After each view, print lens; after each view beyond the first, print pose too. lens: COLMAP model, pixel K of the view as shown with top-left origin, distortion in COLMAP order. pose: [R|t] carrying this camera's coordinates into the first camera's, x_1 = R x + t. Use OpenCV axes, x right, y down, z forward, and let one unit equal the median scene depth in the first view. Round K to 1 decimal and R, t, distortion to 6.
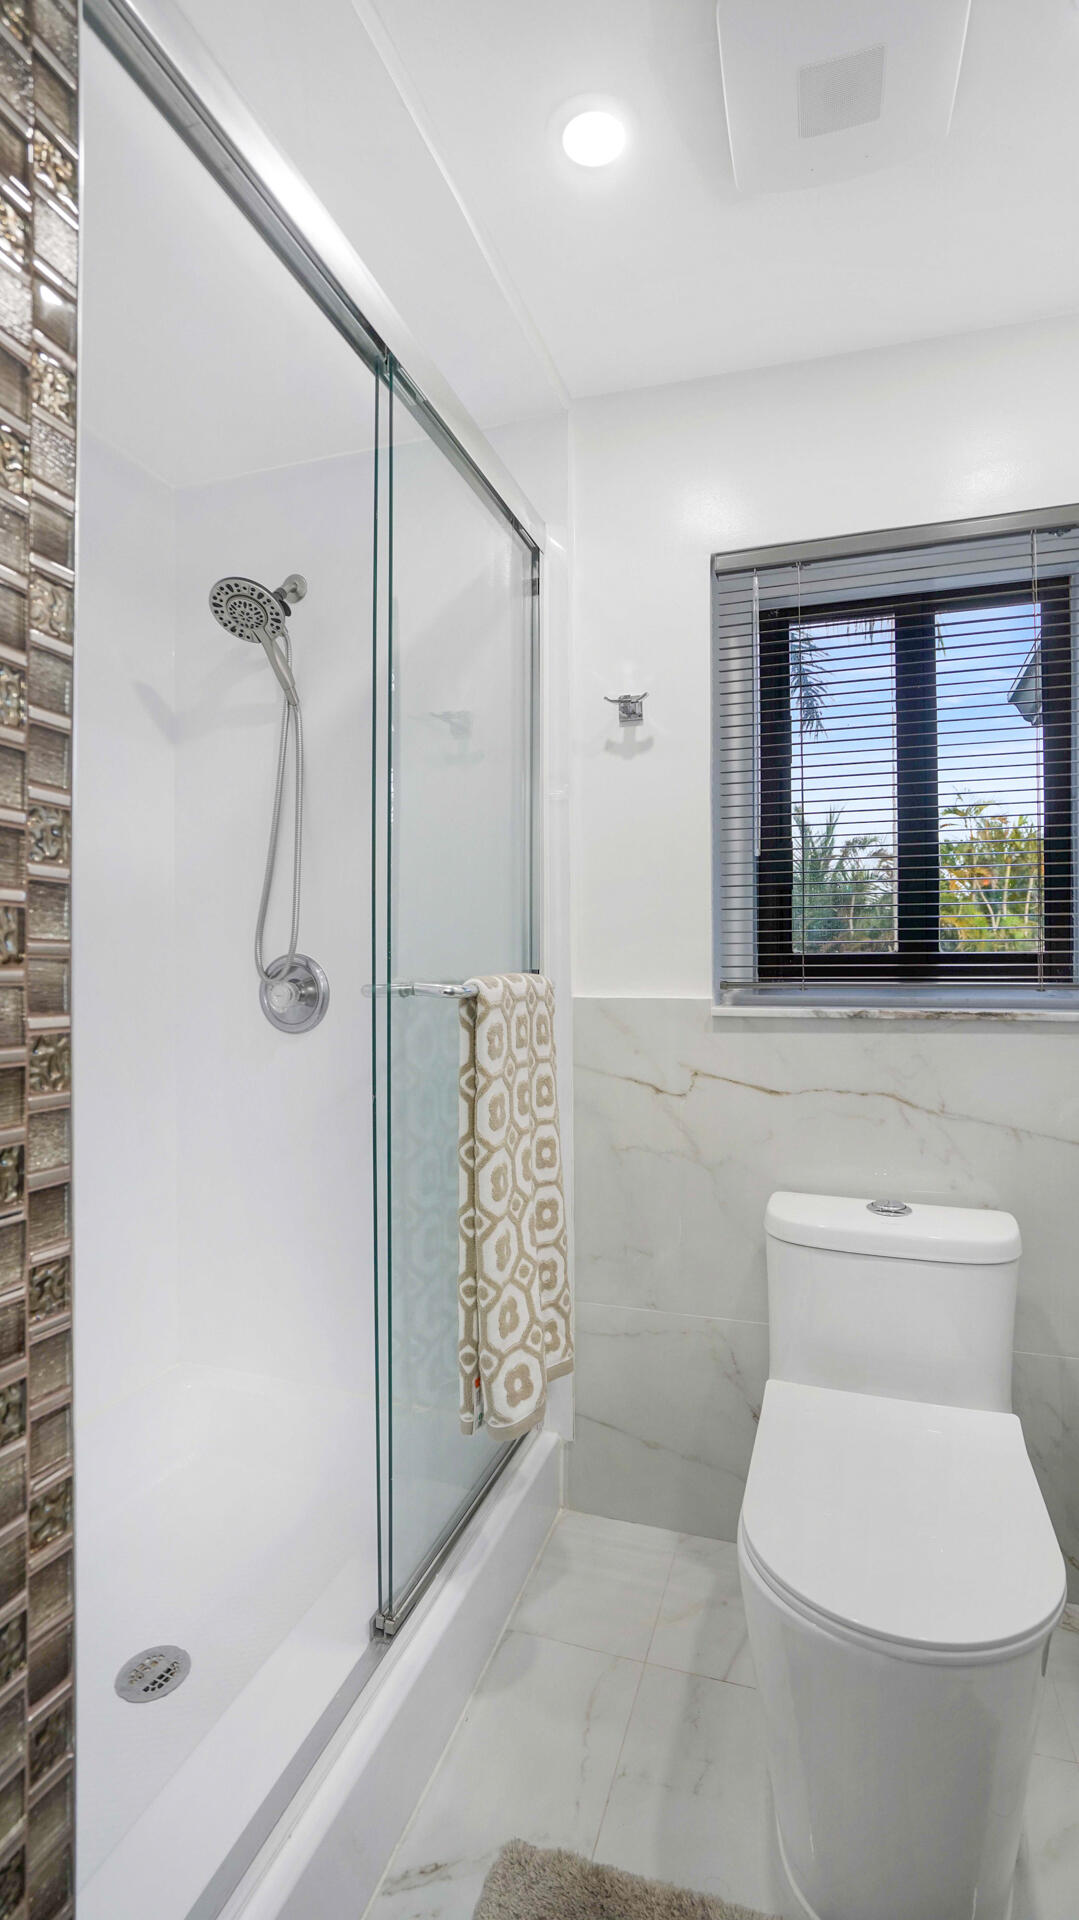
lens RADIAL K [[899.7, 0, 541.7], [0, 899.7, 963.6], [0, 0, 1]] dist [-0.032246, 0.001111]
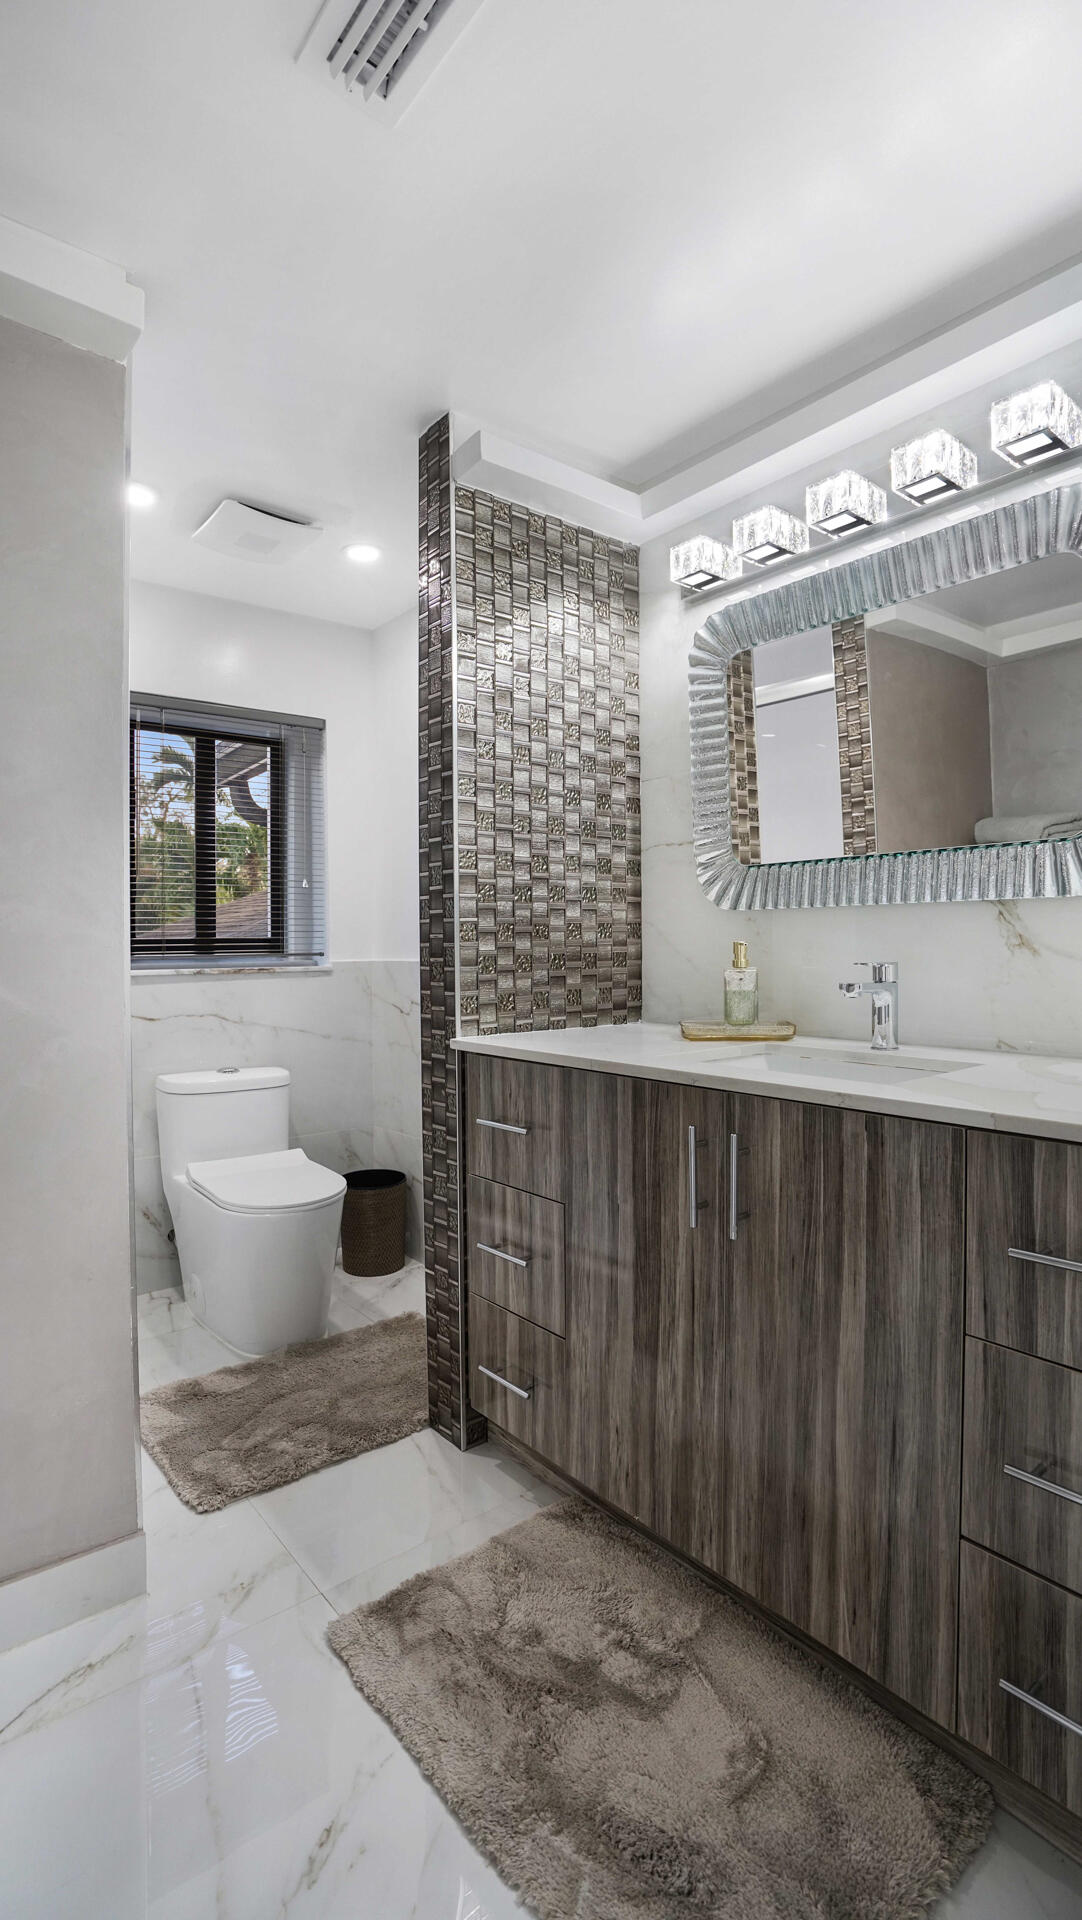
lens RADIAL K [[908.5, 0, 539.8], [0, 908.5, 959.9], [0, 0, 1]] dist [-0.001690, 0.000174]
pose [[0.538424, -0.015410, 0.842533, -0.786841], [0.004519, 0.999871, 0.015400, 0.006416], [-0.842662, -0.004484, 0.538424, -0.550325]]
